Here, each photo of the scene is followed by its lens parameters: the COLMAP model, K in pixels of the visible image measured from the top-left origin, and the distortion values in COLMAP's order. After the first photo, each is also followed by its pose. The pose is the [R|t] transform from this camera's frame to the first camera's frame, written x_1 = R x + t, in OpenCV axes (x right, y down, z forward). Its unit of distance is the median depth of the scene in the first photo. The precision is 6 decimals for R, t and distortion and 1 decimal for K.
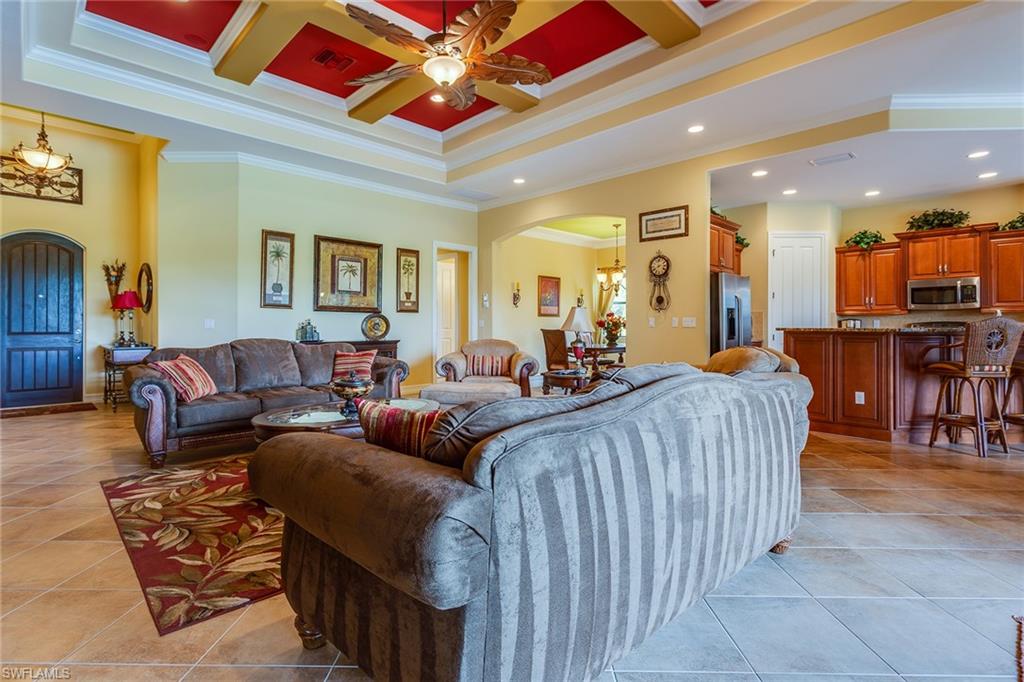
lens RADIAL K [[494.4, 0, 517.2], [0, 494.4, 323.9], [0, 0, 1]] dist [-0.001498, -0.000401]
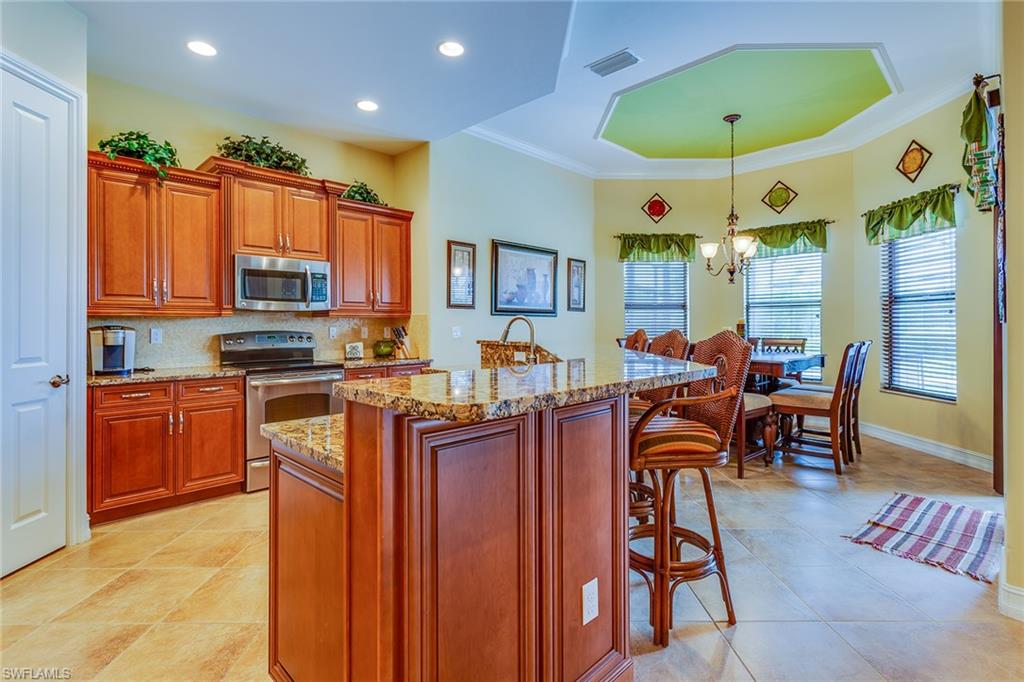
lens RADIAL K [[494.4, 0, 517.2], [0, 494.4, 323.9], [0, 0, 1]] dist [-0.001498, -0.000401]
pose [[-0.007198, -0.000900, 0.999974, 0.139062], [0.003692, 0.999993, 0.000926, -0.006647], [-0.999967, 0.003699, -0.007195, 0.371175]]
